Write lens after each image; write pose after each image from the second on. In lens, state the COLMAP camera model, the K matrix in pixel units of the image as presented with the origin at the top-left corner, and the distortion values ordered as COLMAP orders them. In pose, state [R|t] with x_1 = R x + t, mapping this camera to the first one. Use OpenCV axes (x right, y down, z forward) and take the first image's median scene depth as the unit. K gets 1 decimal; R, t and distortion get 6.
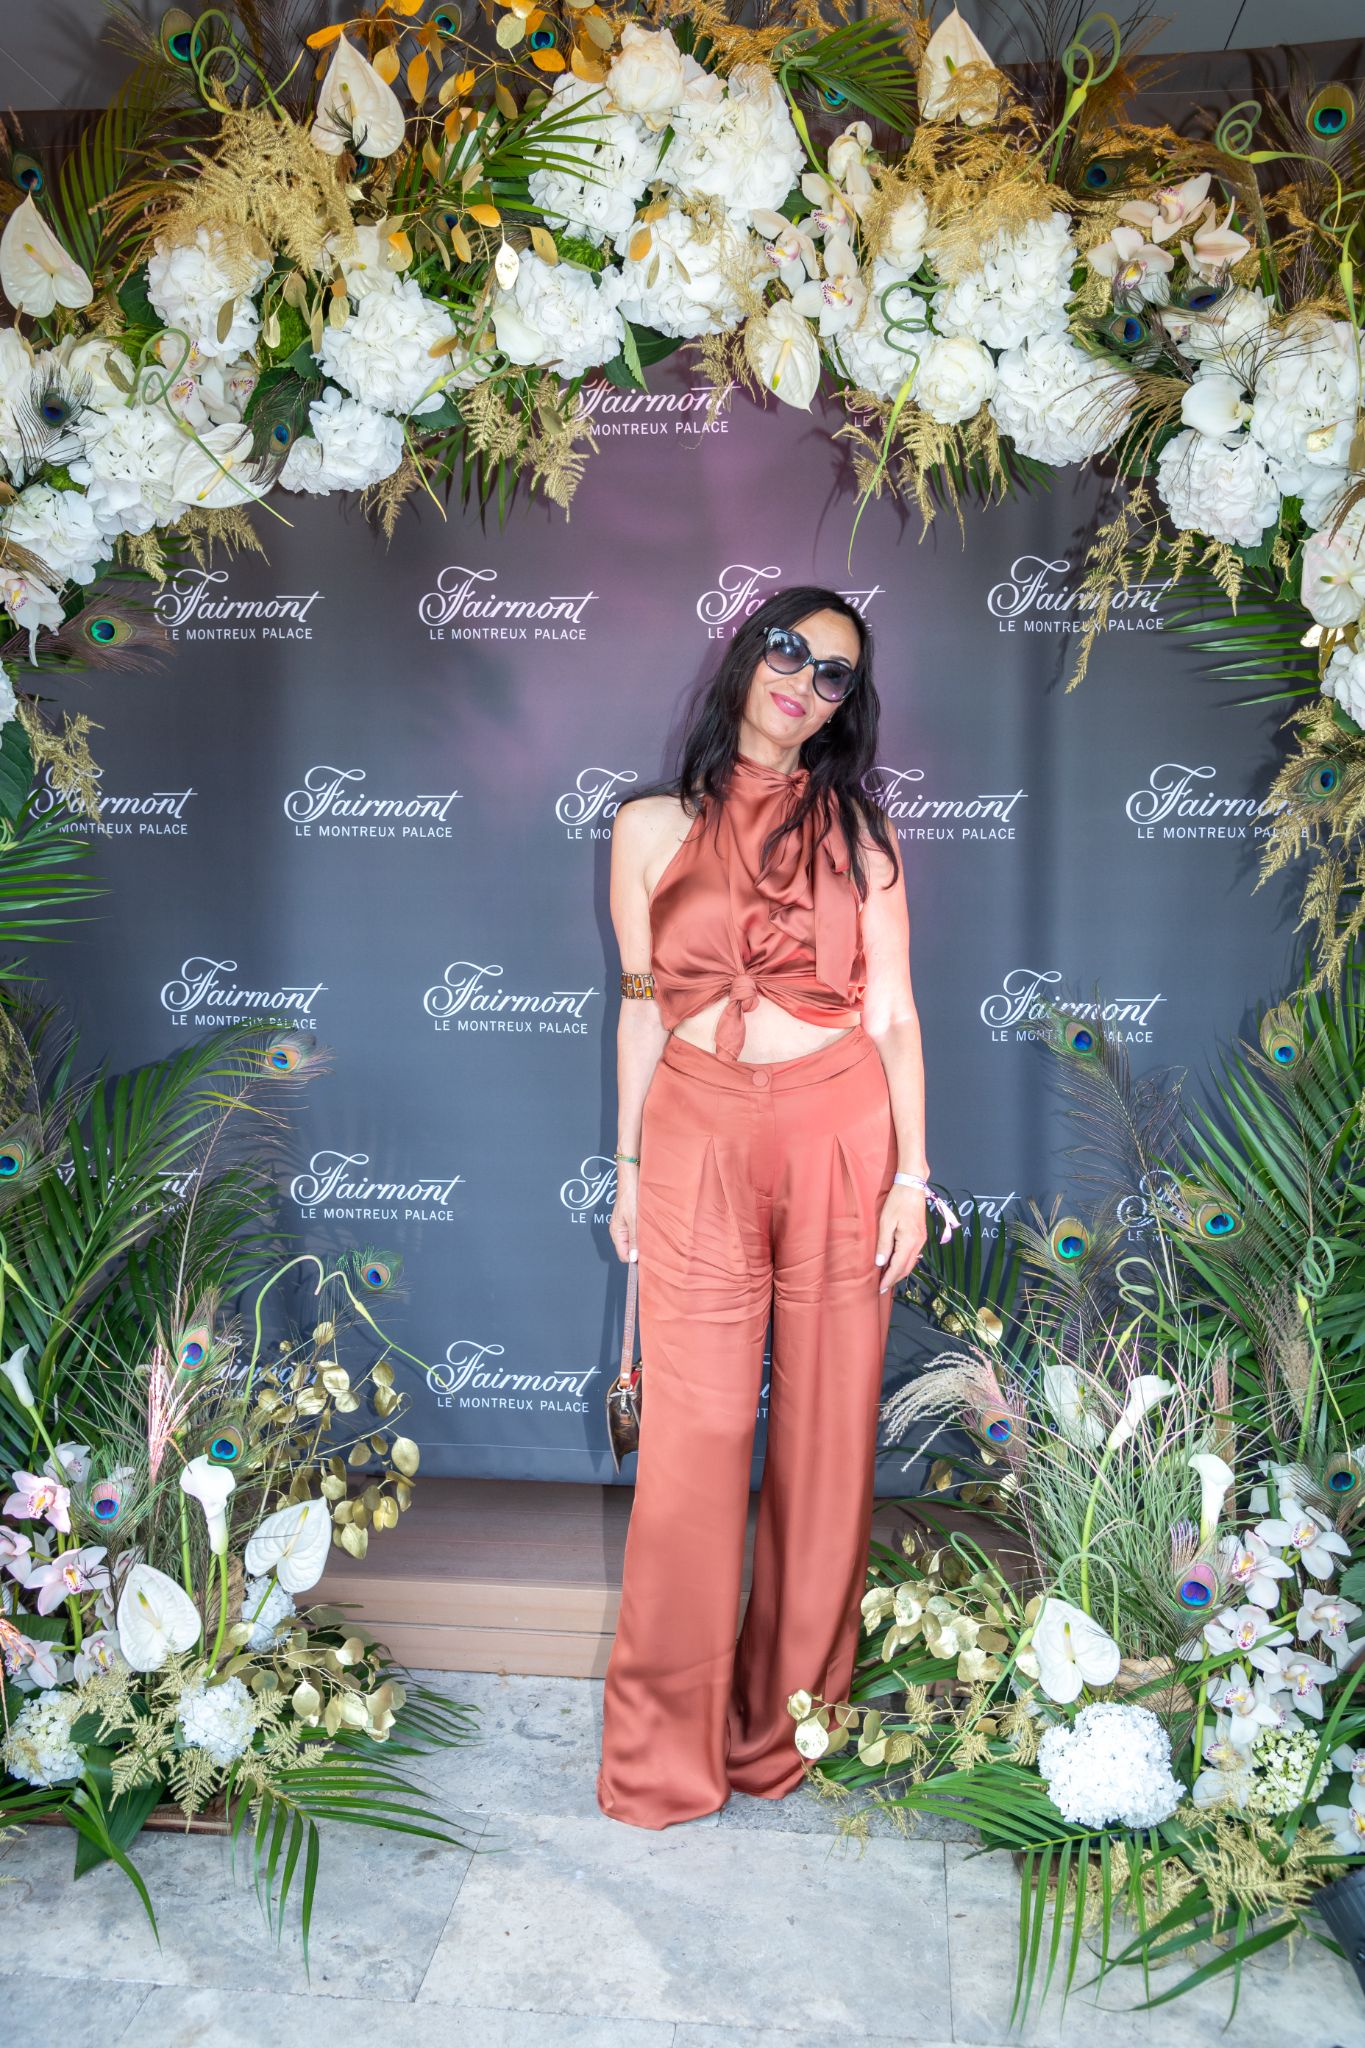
lens RADIAL K [[1900.4, 0, 675.4], [0, 1900.4, 1026.9], [0, 0, 1]] dist [-0.006008, 0.000000]
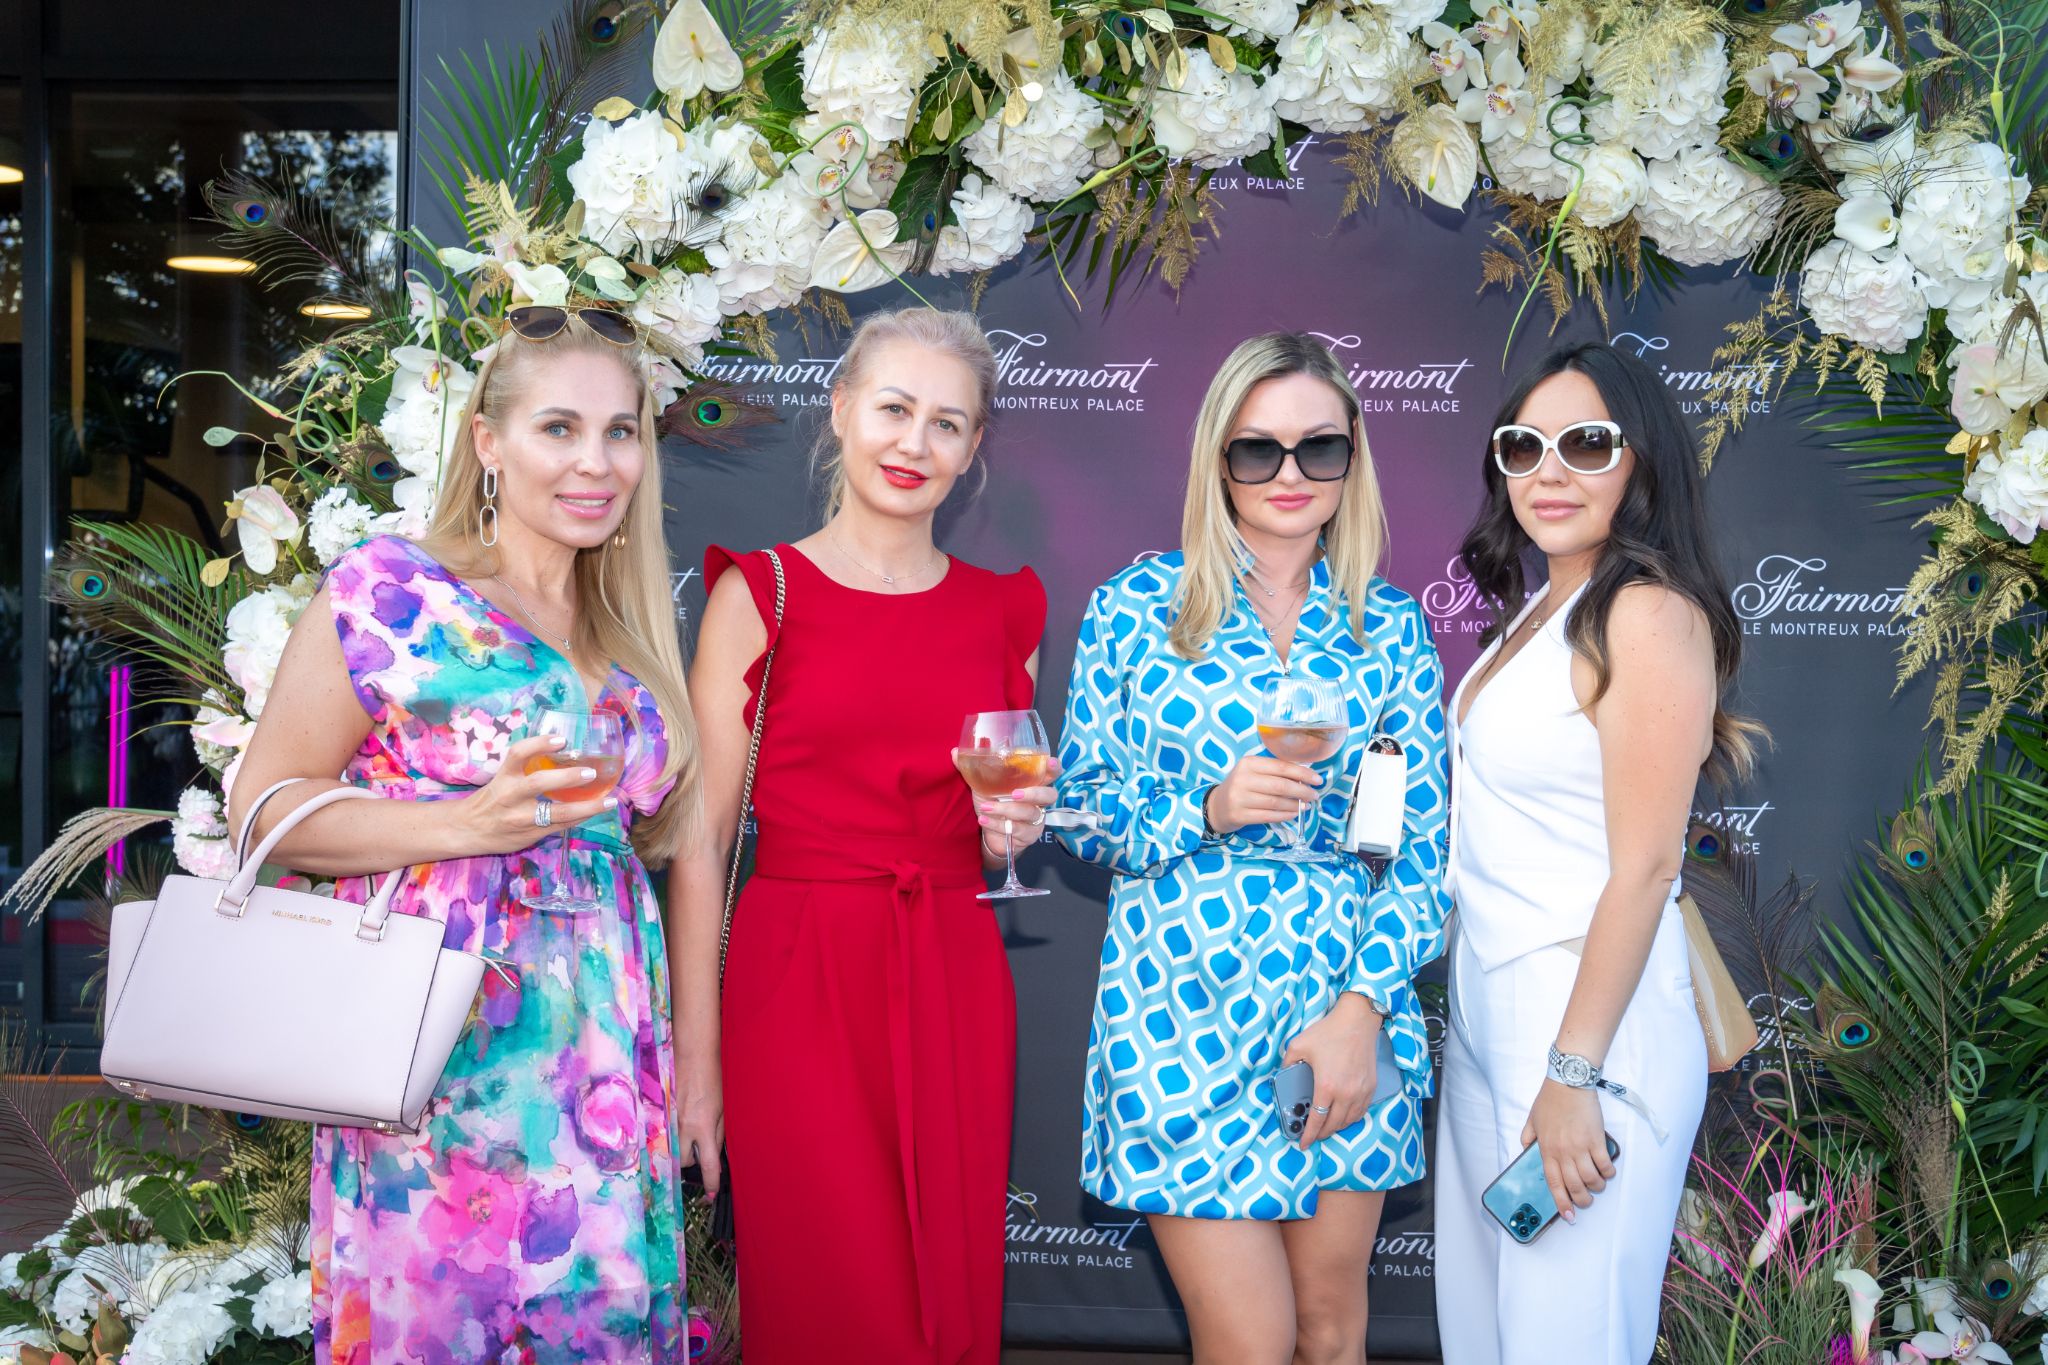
lens RADIAL K [[2599.9, 0, 977.1], [0, 2599.9, 681.4], [0, 0, 1]] dist [-0.036957, 0.000000]
pose [[0.997701, 0.006493, 0.067455, -0.273063], [-0.001992, 0.997779, -0.066581, 0.014290], [-0.067737, 0.066294, 0.995498, -0.323939]]
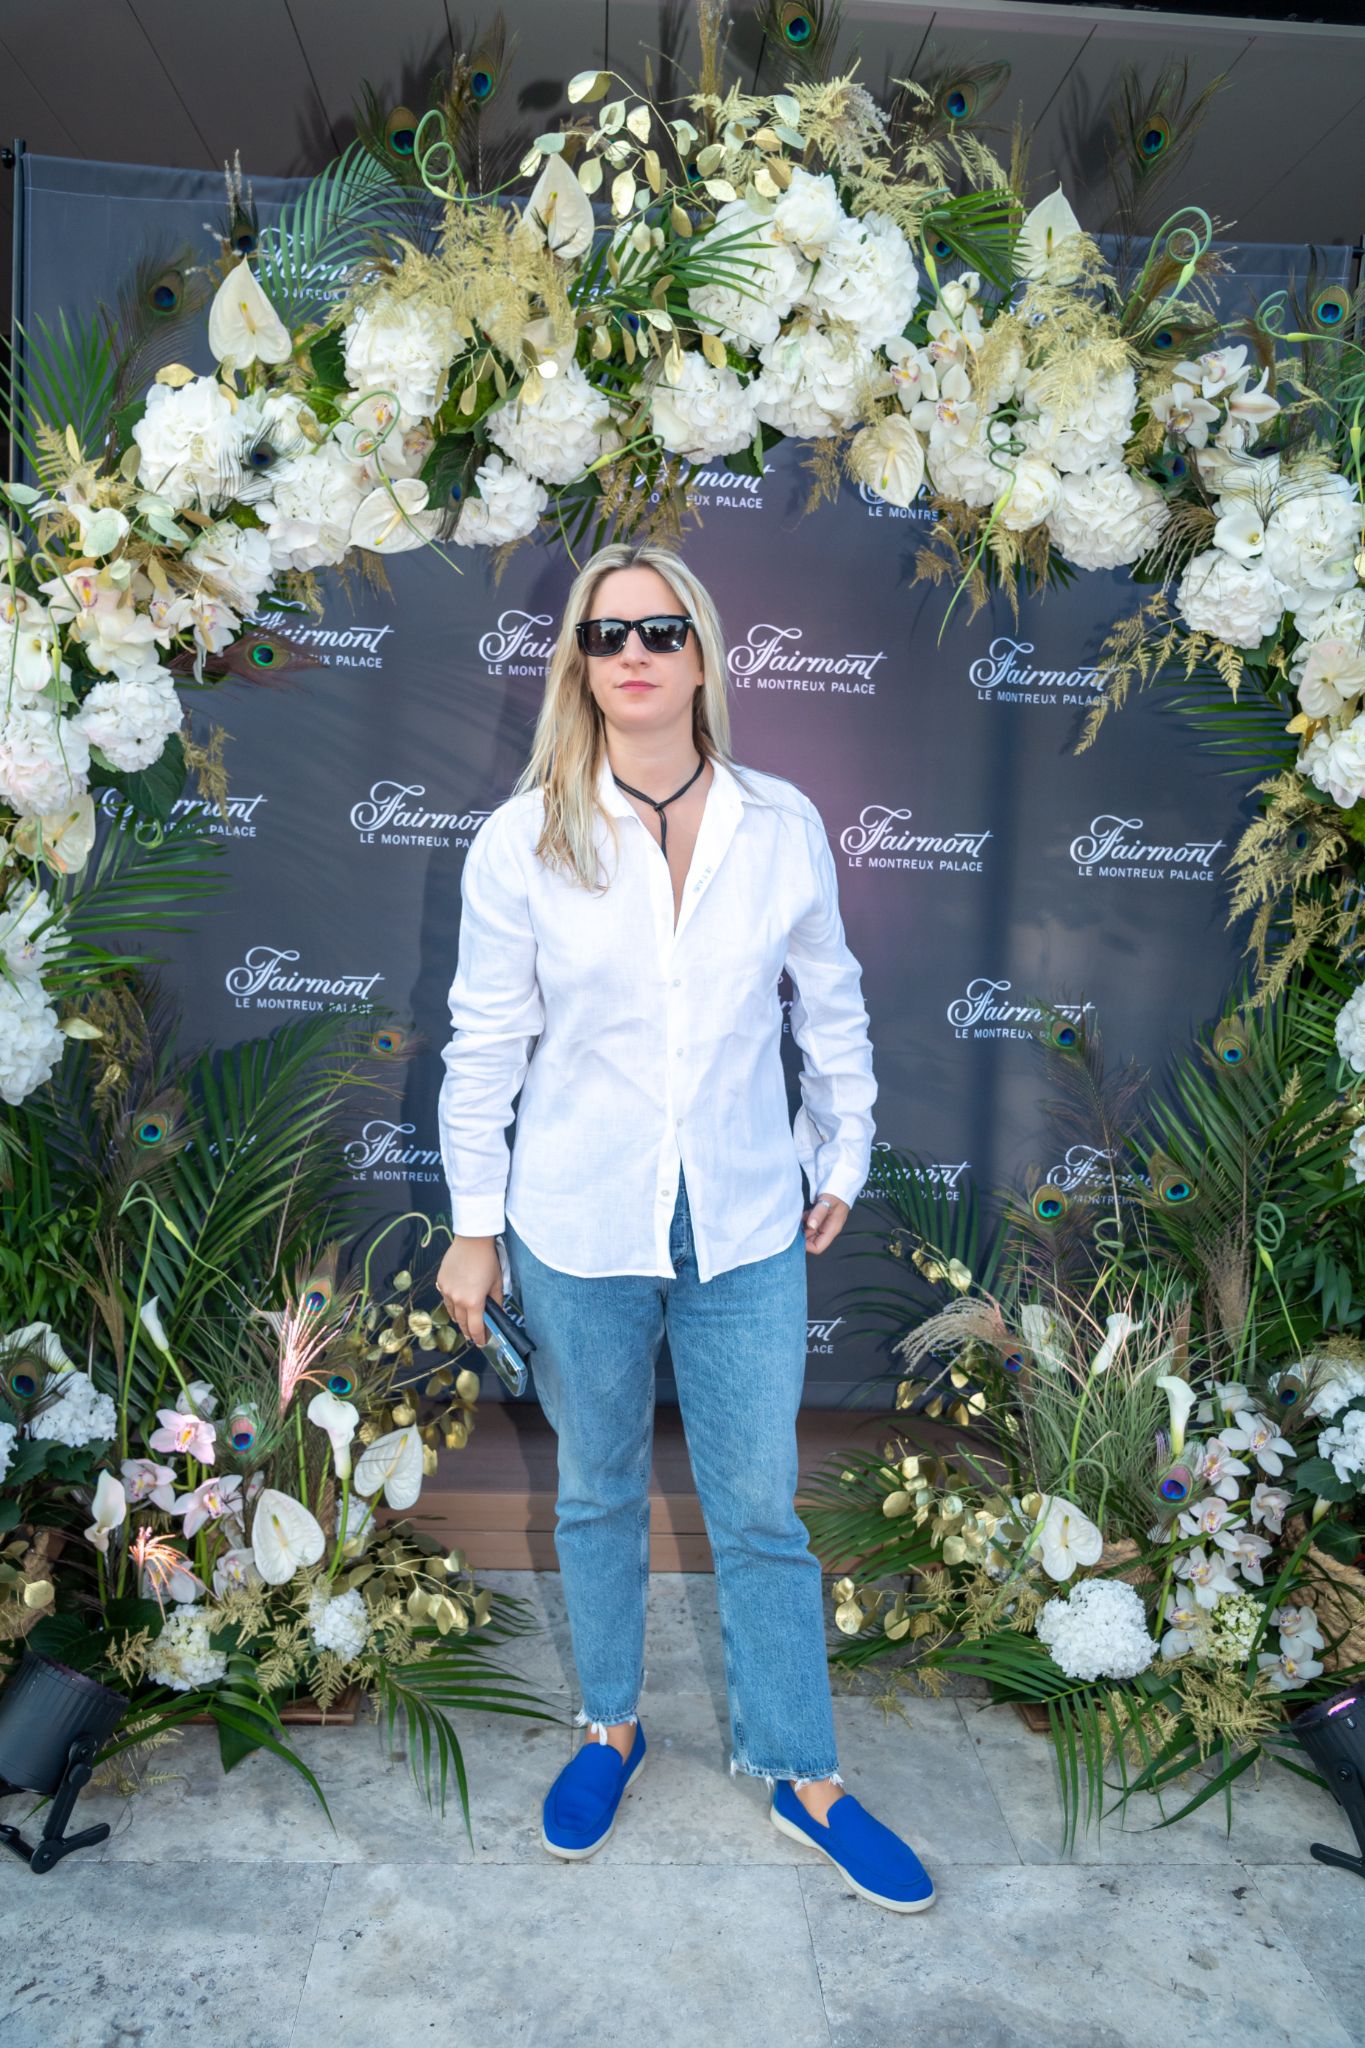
lens RADIAL K [[1579.6, 0, 683.0], [0, 1579.6, 1023.4], [0, 0, 1]] dist [-0.023073, 0.014437]
pose [[0.983862, 0.022507, 0.177507, -0.234760], [-0.025029, 0.999615, 0.011978, -0.011061], [-0.177169, -0.016228, 0.984047, 0.048874]]
